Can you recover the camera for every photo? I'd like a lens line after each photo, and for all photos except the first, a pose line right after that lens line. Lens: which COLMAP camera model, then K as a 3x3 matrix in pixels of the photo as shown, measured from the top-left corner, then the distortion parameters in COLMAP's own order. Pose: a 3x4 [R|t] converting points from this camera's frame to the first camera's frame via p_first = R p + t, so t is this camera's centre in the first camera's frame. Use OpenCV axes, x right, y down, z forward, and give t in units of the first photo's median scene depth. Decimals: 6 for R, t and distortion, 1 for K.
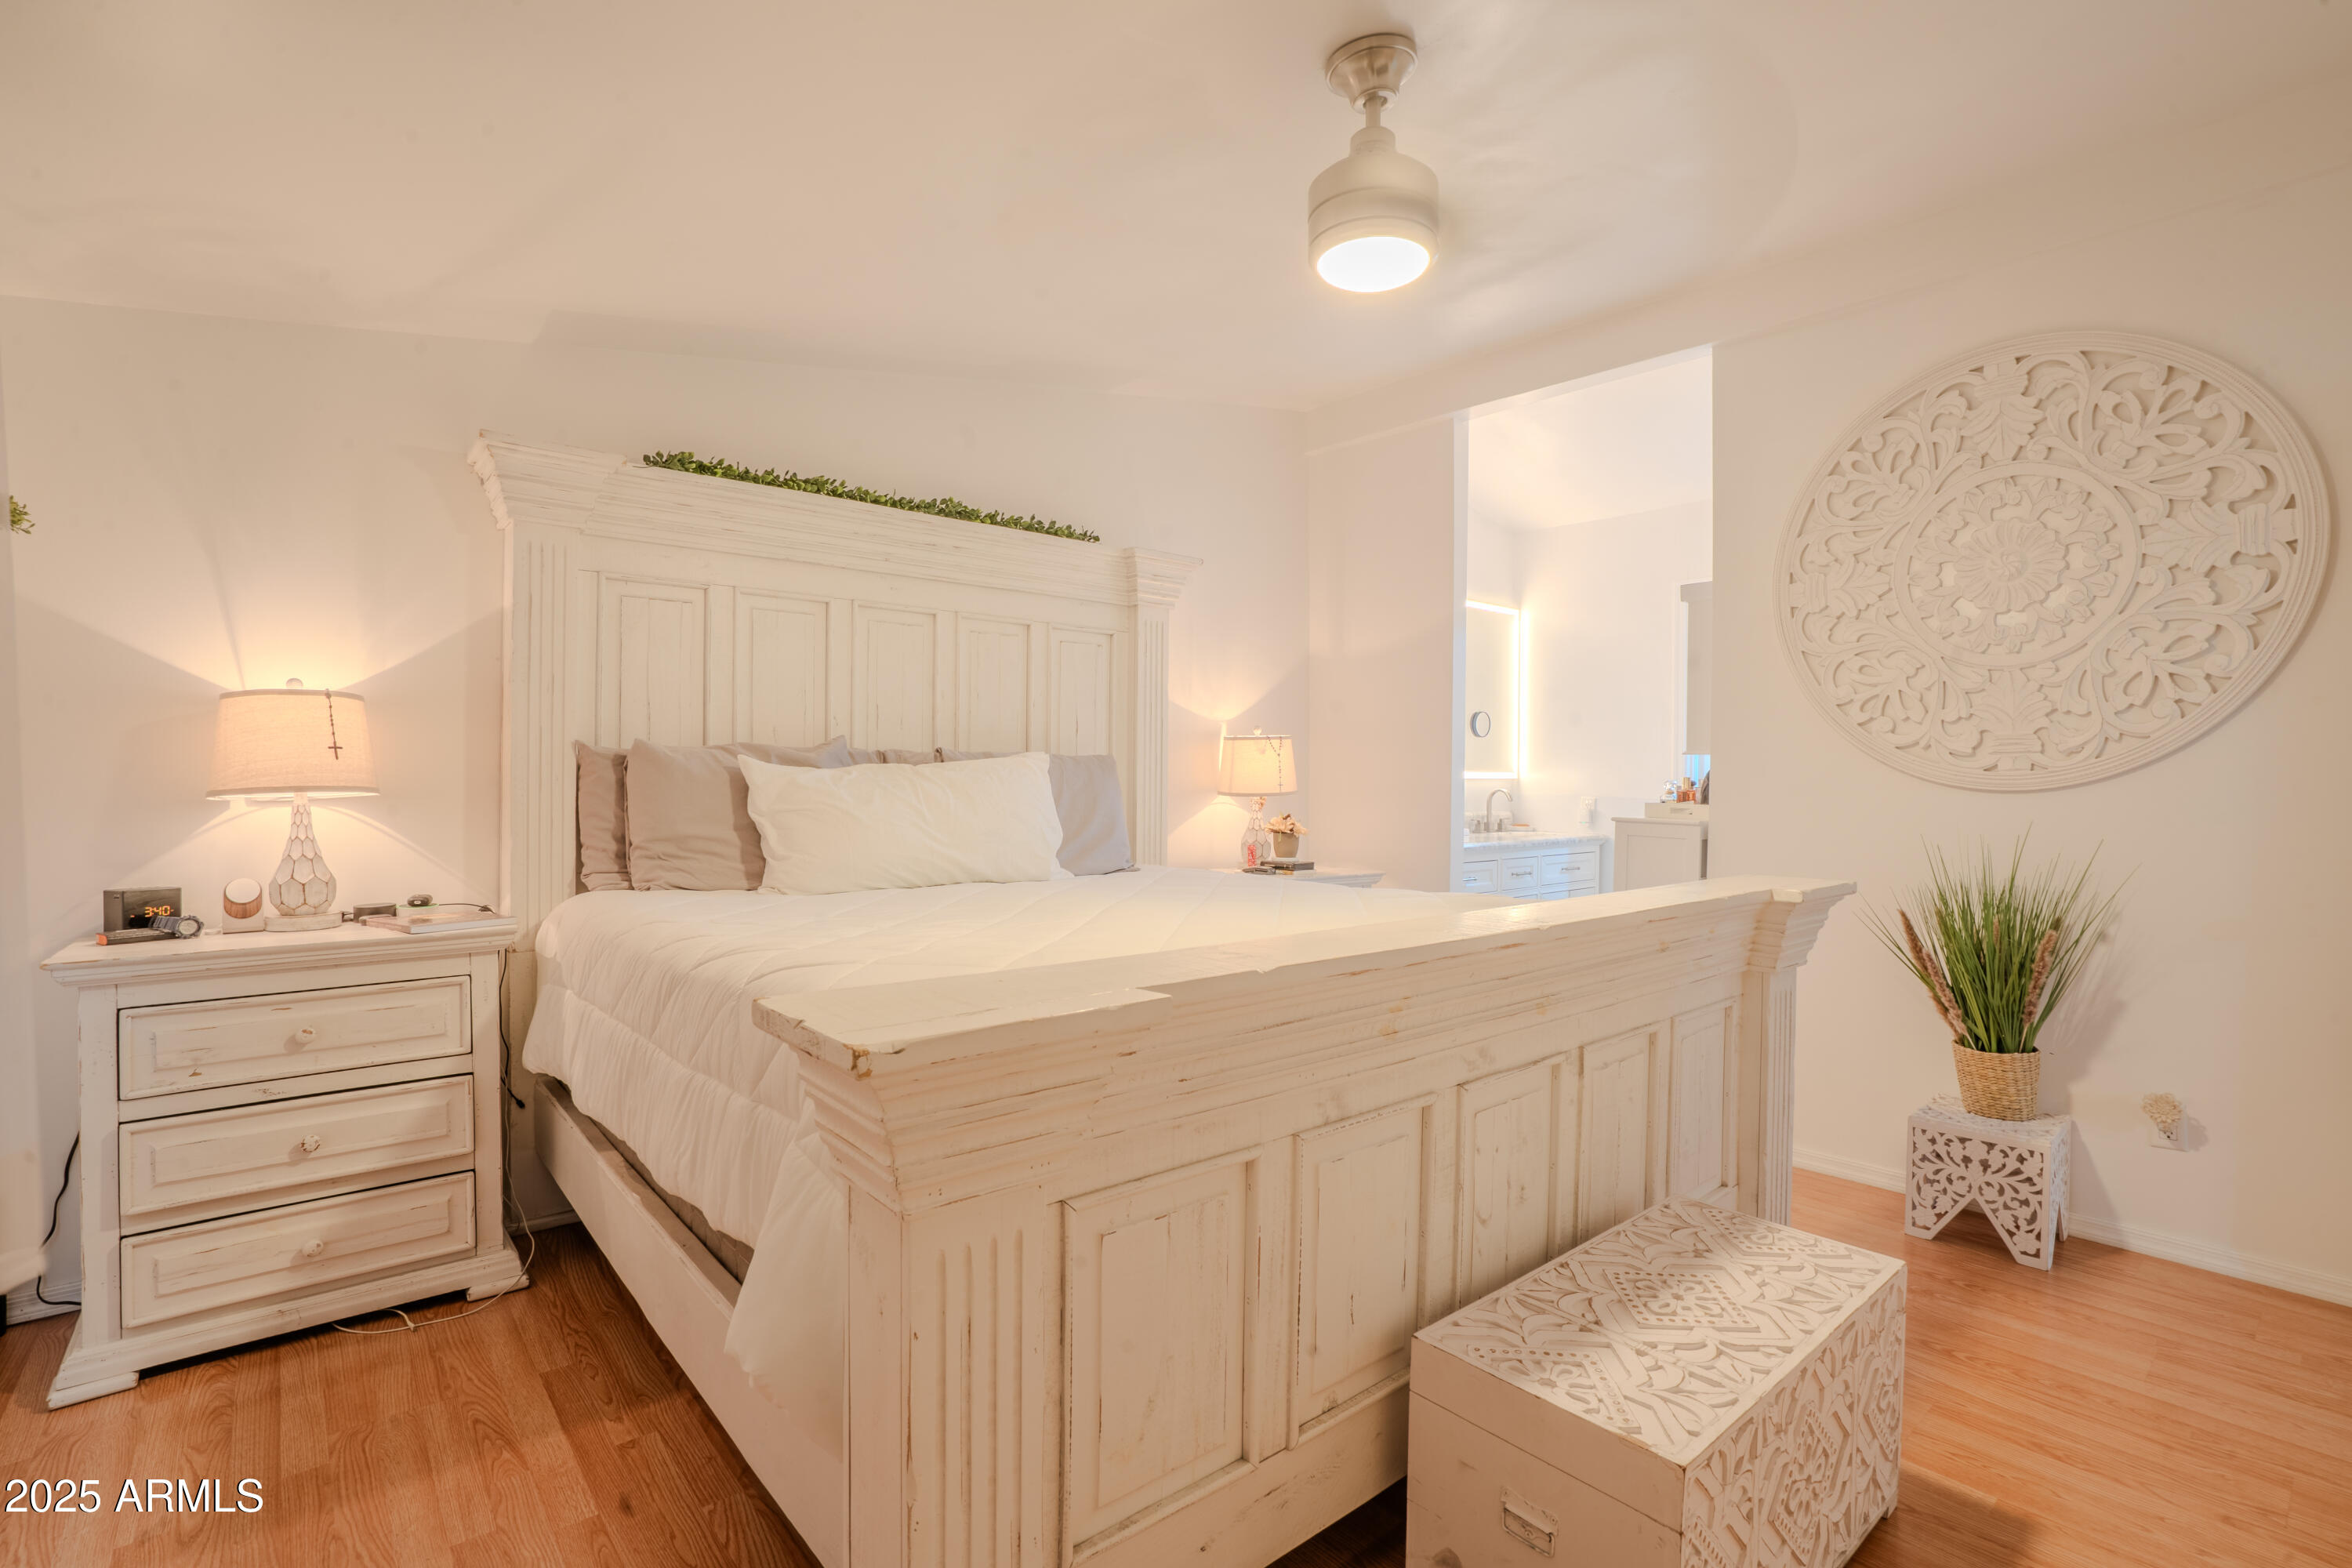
lens RADIAL K [[1073.3, 0, 1159.2], [0, 1073.3, 795.7], [0, 0, 1]] dist [-0.028107, 0.003190]
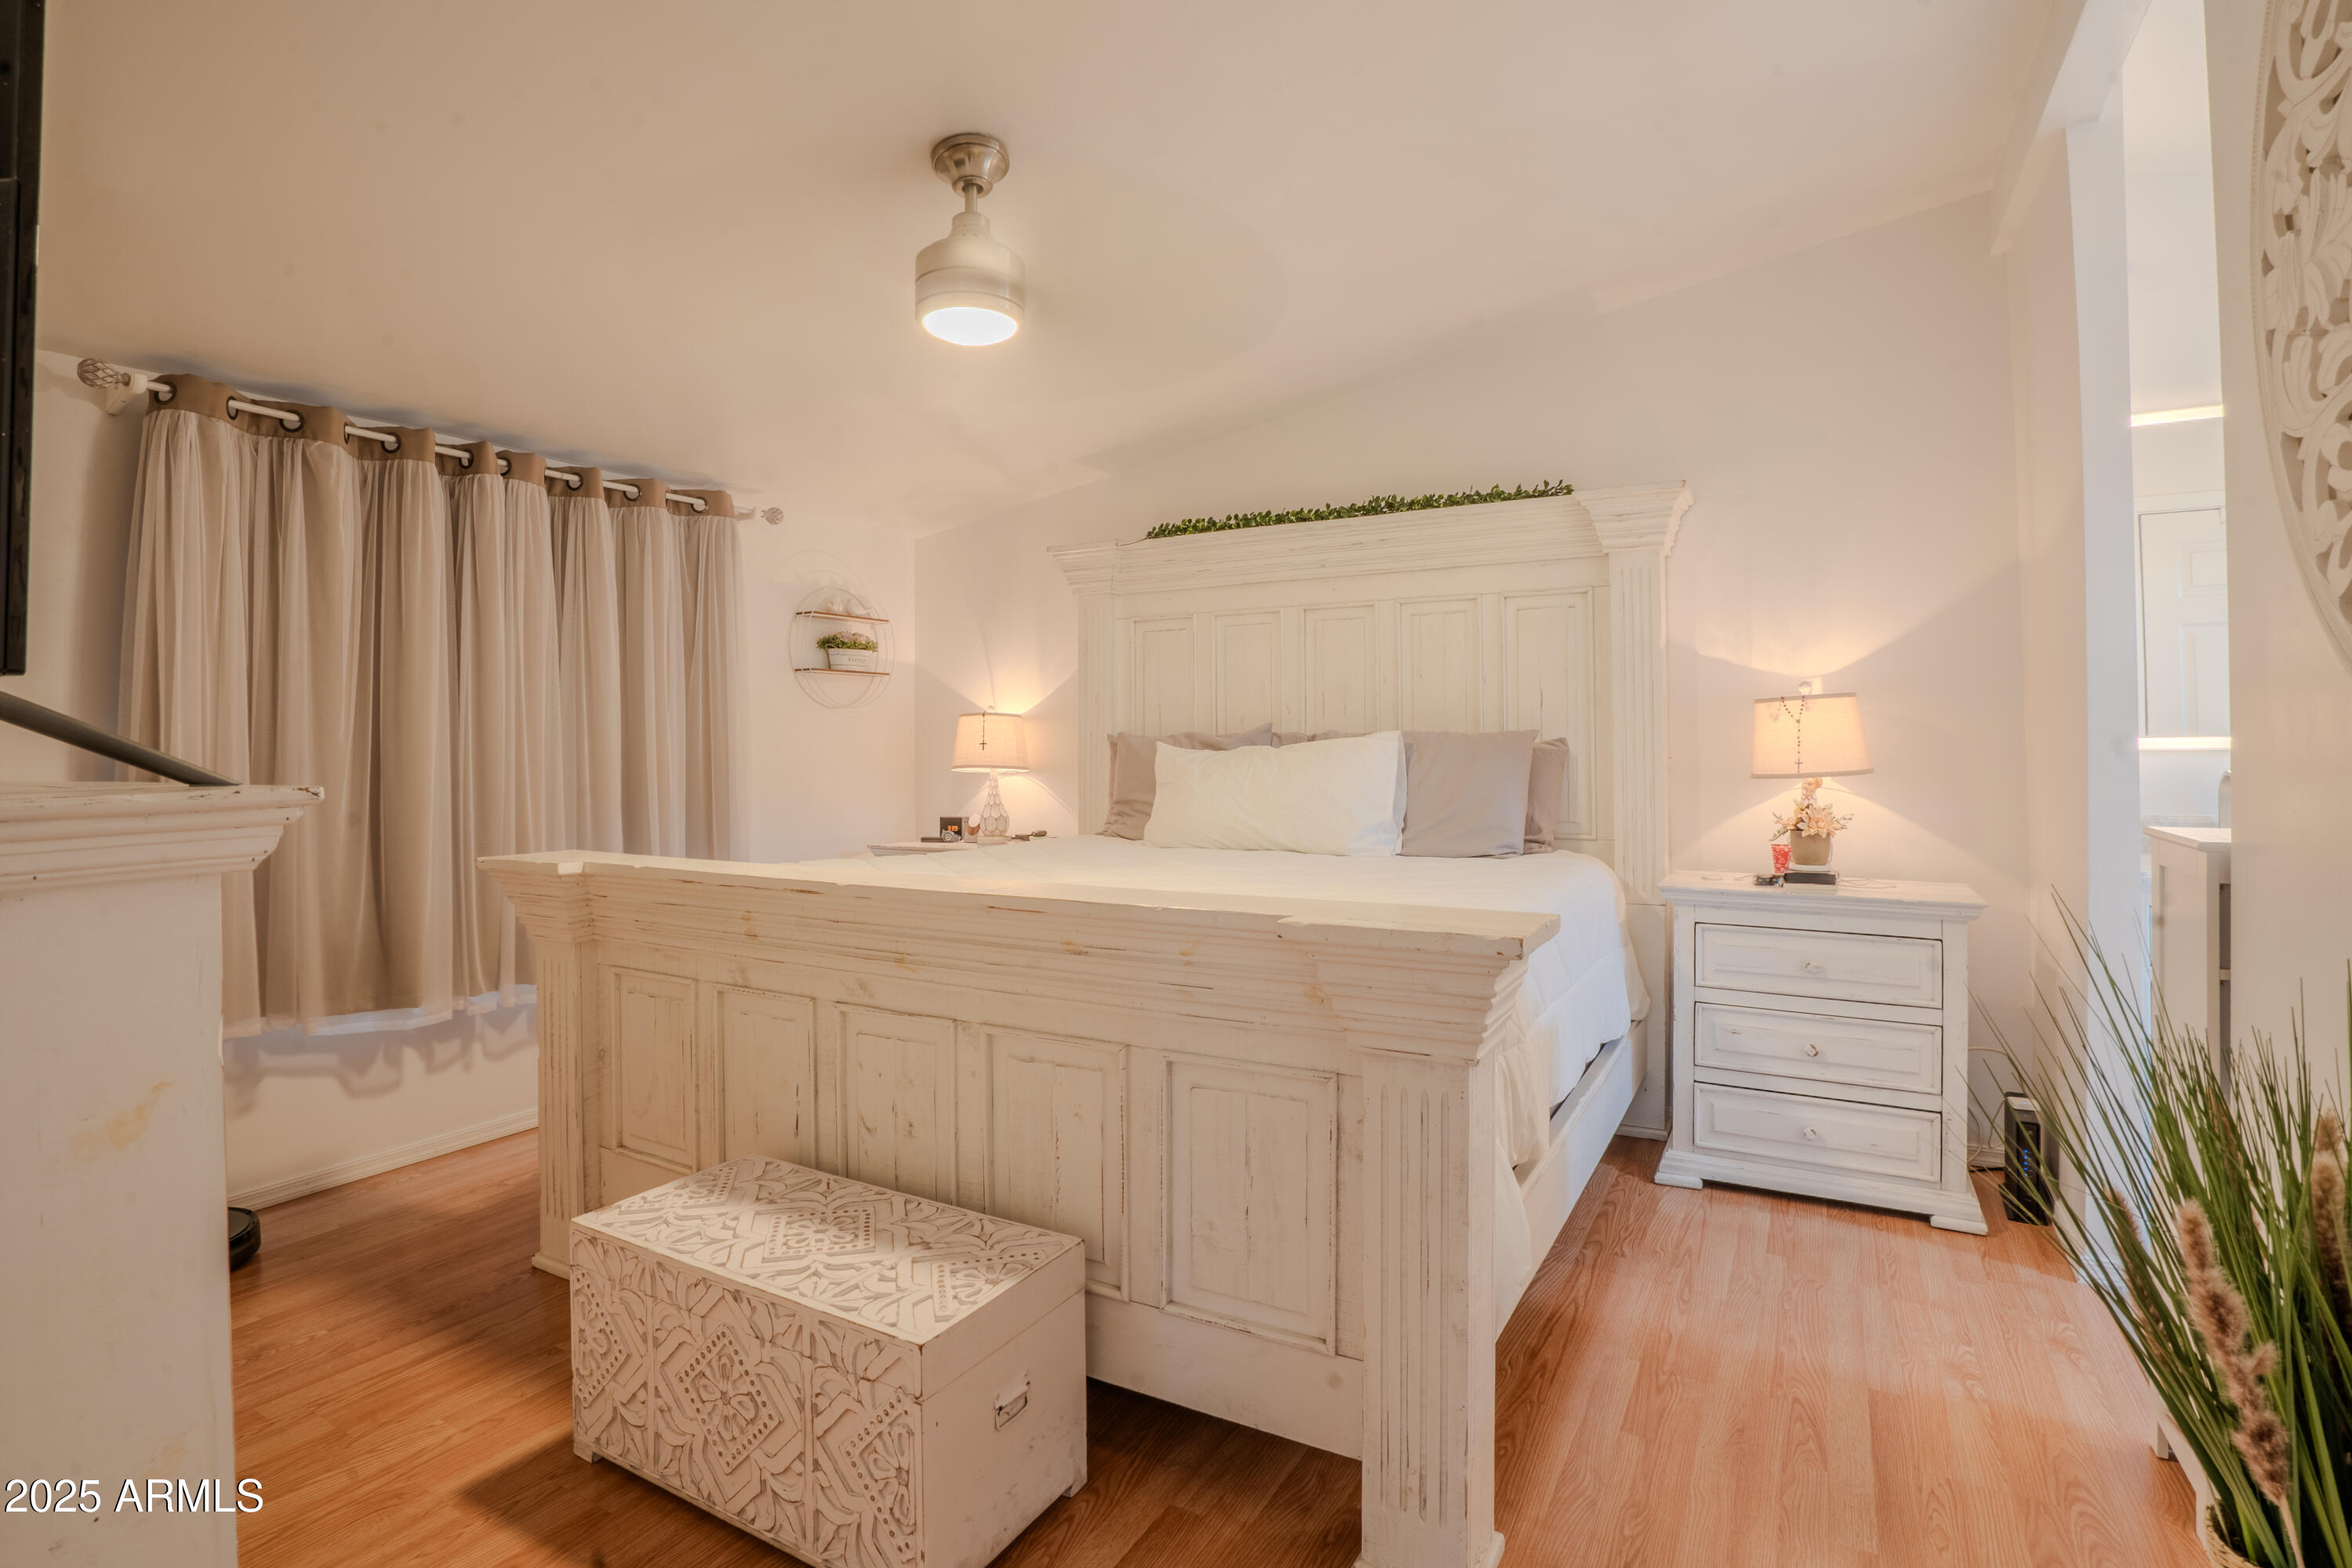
lens RADIAL K [[1073.3, 0, 1153.6], [0, 1073.3, 759.2], [0, 0, 1]] dist [-0.028107, 0.003190]
pose [[0.384166, -0.005478, -0.923248, 0.861539], [-0.008645, 0.999917, -0.009531, -0.002829], [0.923223, 0.011643, 0.384087, 0.468204]]
